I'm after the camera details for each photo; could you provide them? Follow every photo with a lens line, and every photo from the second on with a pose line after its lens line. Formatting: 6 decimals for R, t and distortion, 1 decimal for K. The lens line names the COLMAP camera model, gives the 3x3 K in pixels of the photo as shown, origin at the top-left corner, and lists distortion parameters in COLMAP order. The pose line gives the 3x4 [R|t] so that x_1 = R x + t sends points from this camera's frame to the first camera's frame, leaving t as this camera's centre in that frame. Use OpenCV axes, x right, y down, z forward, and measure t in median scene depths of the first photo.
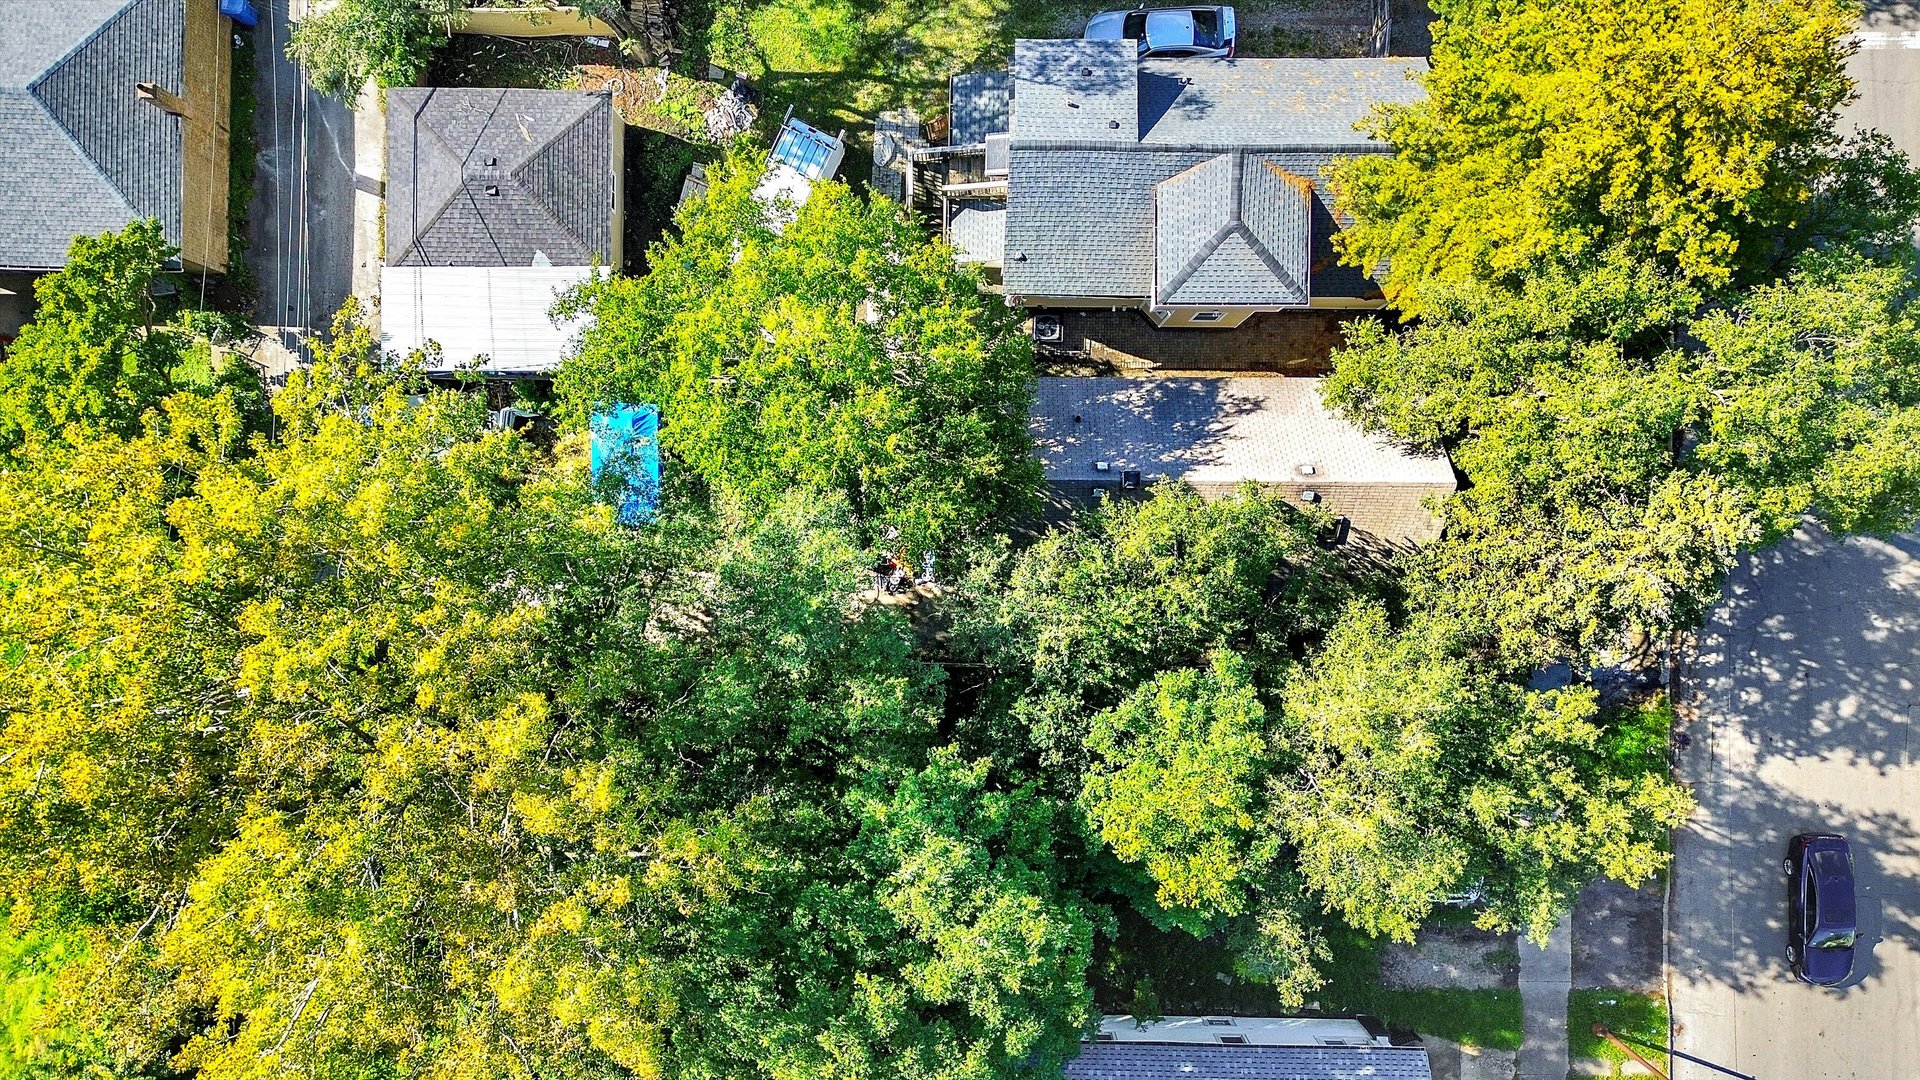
lens RADIAL K [[1447.8, 0, 975.5], [0, 1447.8, 528.0], [0, 0, 1]] dist [0.122575, -0.139175]
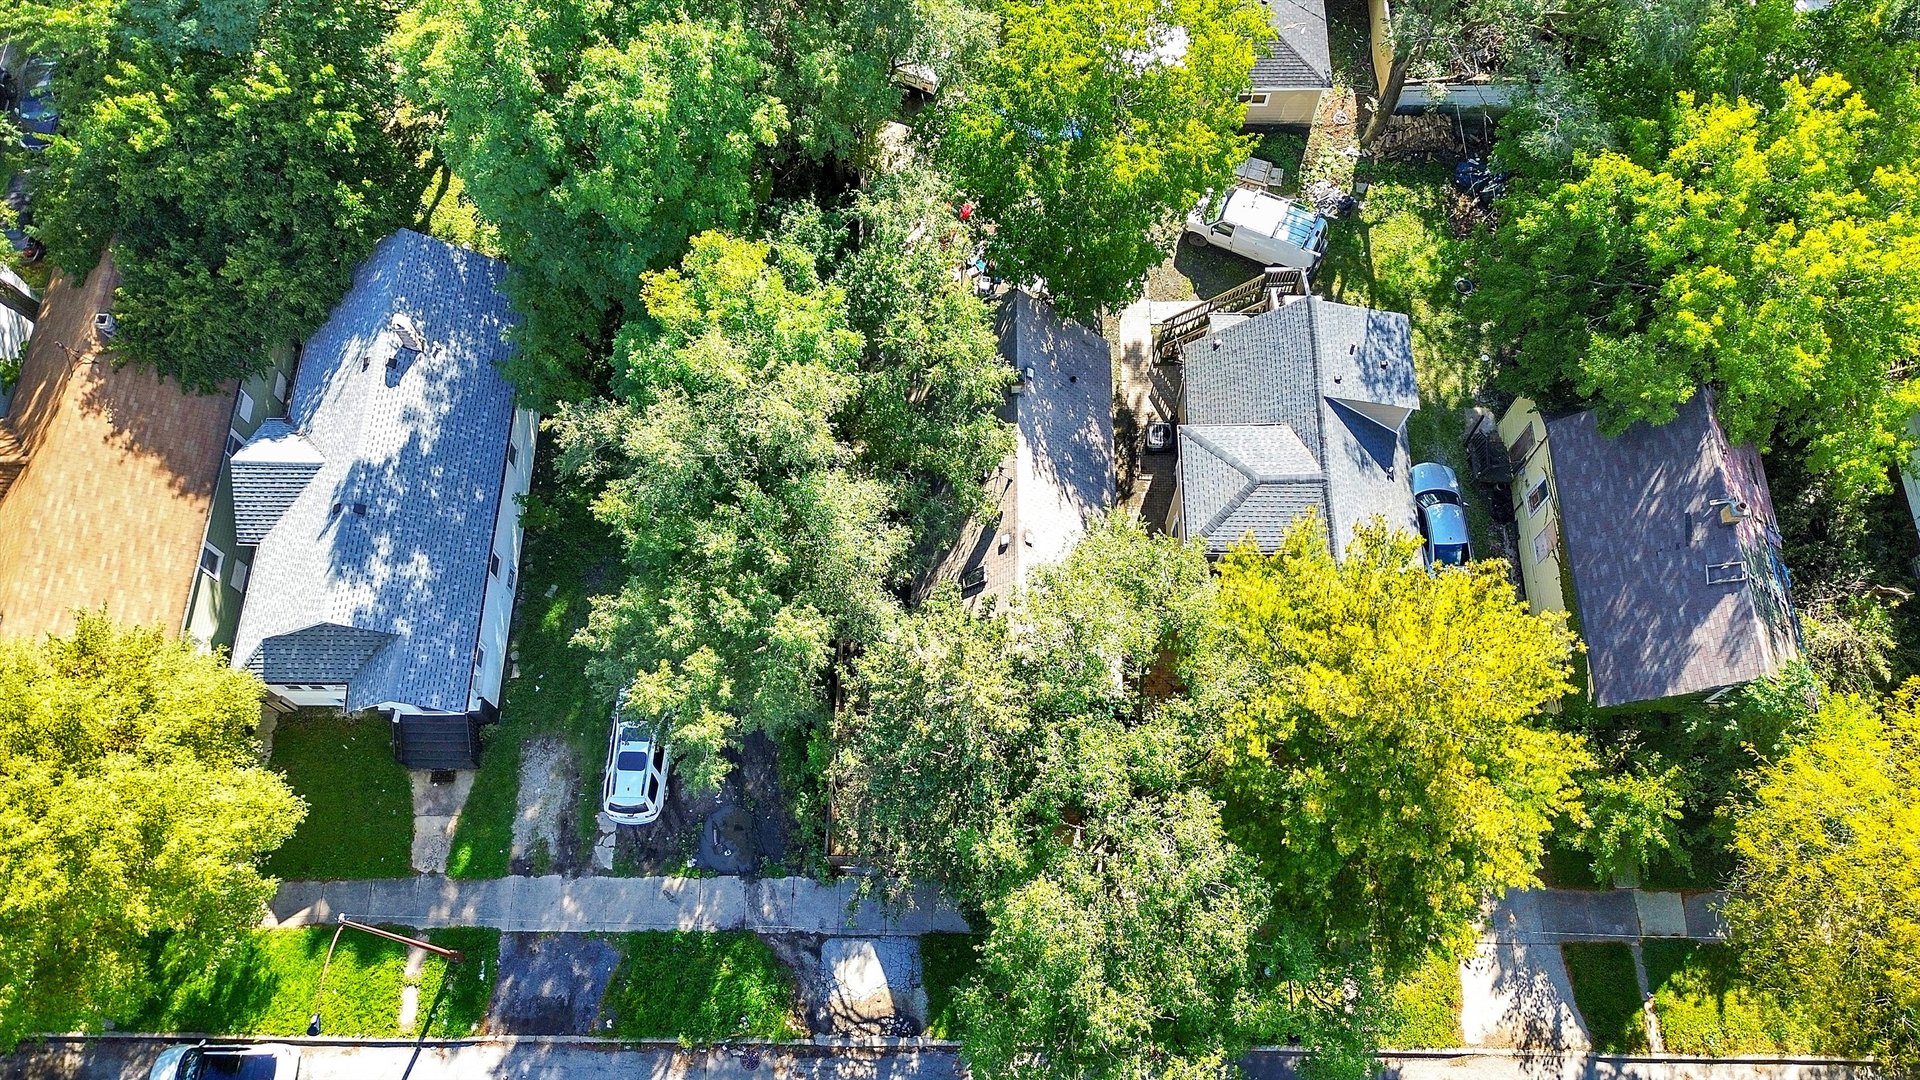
lens RADIAL K [[1447.8, 0, 975.5], [0, 1447.8, 528.0], [0, 0, 1]] dist [0.122575, -0.139175]
pose [[0.005541, 0.916568, -0.399840, 0.542353], [-0.999851, 0.011620, 0.012781, -0.011772], [0.016361, 0.399709, 0.916496, 0.022853]]
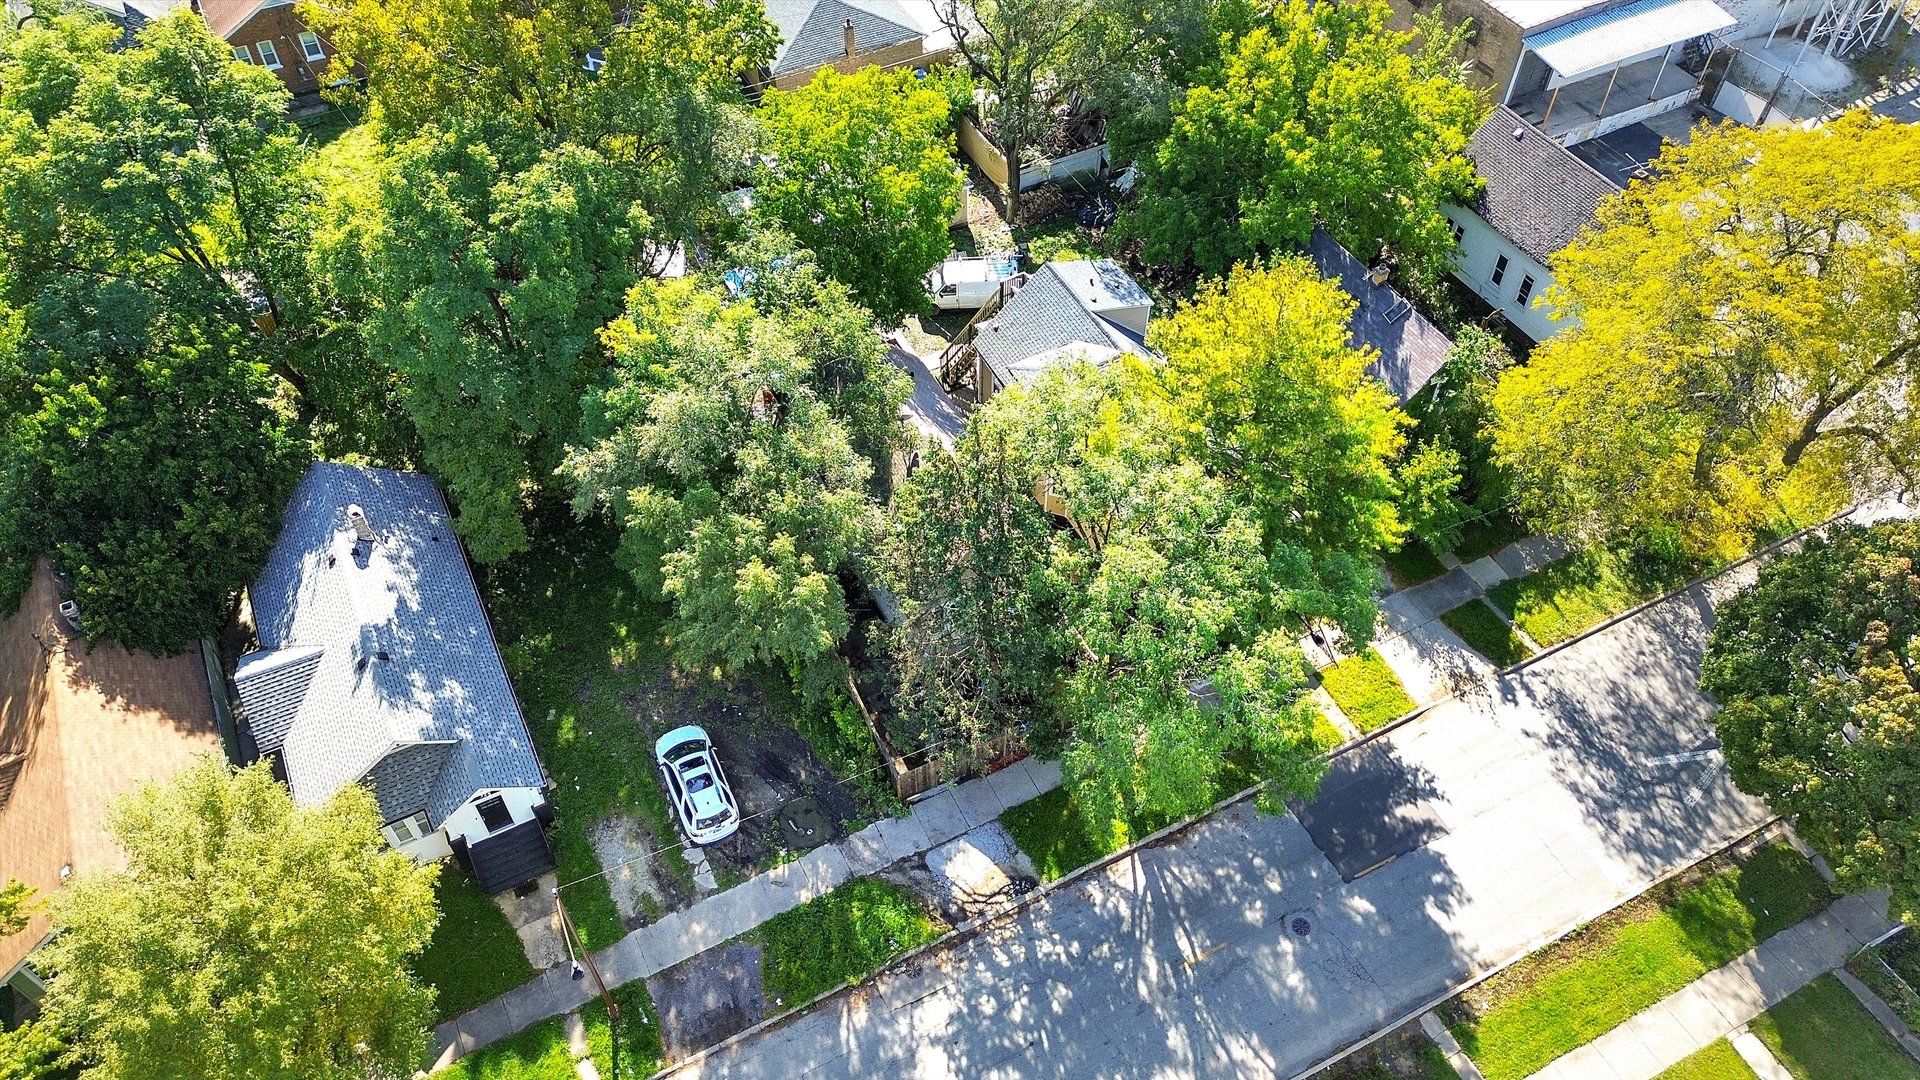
lens RADIAL K [[1447.8, 0, 975.5], [0, 1447.8, 528.0], [0, 0, 1]] dist [0.122575, -0.139175]
pose [[0.473501, 0.652178, -0.591997, 0.896447], [-0.880741, 0.357943, -0.310117, 0.312175], [0.009650, 0.668236, 0.743886, 0.051076]]
